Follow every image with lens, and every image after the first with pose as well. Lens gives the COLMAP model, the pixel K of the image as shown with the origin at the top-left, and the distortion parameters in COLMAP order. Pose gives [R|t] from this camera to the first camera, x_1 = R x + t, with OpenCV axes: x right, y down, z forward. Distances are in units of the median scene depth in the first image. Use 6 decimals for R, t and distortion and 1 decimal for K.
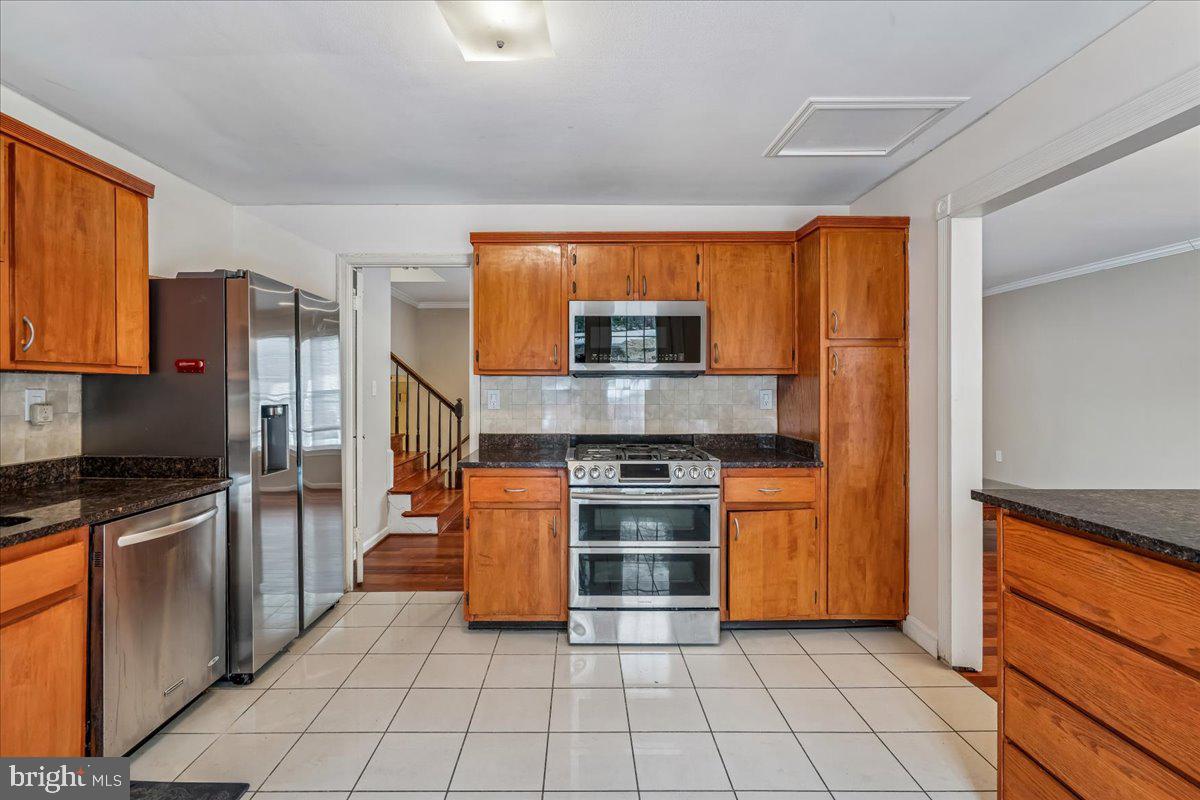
lens RADIAL K [[550.2, 0, 598.7], [0, 550.2, 388.7], [0, 0, 1]] dist [-0.000260, -0.000097]
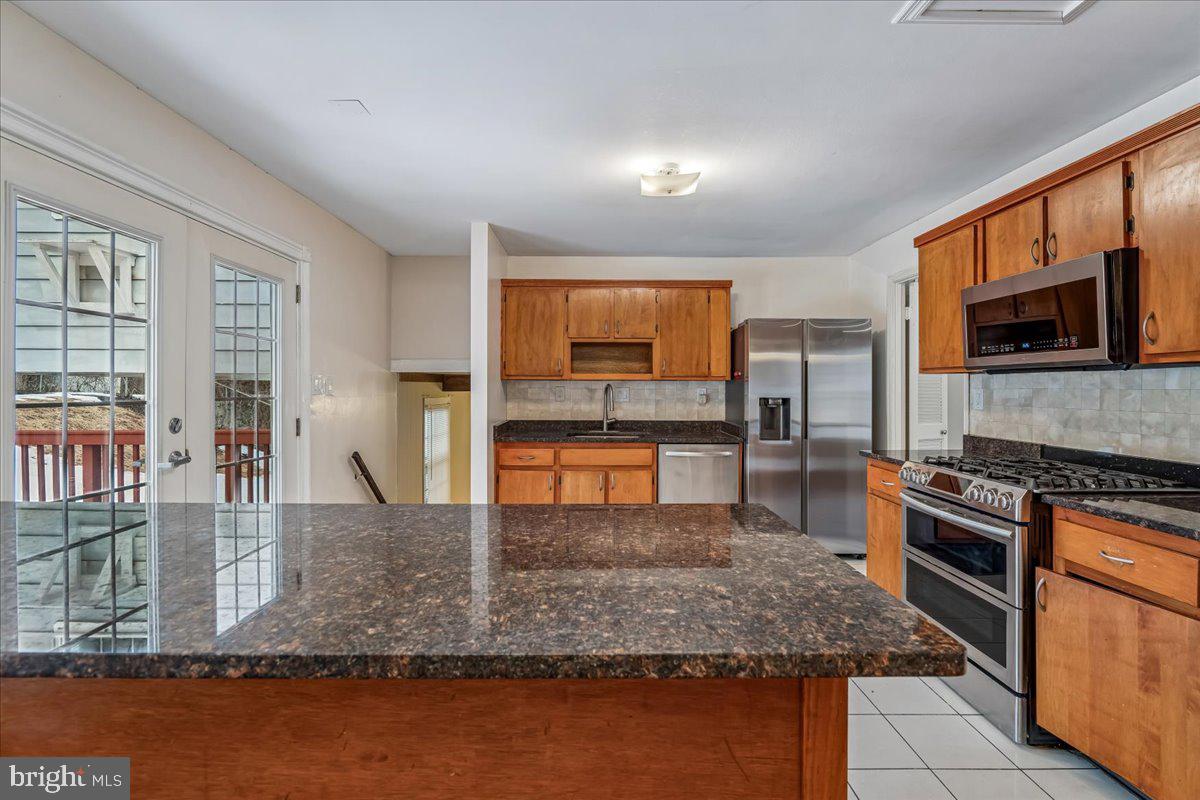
lens RADIAL K [[550.2, 0, 598.7], [0, 550.2, 388.7], [0, 0, 1]] dist [-0.000260, -0.000097]
pose [[0.009177, 0.002275, -0.999955, 0.926451], [0.001485, 0.999996, 0.002289, -0.000853], [0.999957, -0.001506, 0.009173, 0.446961]]
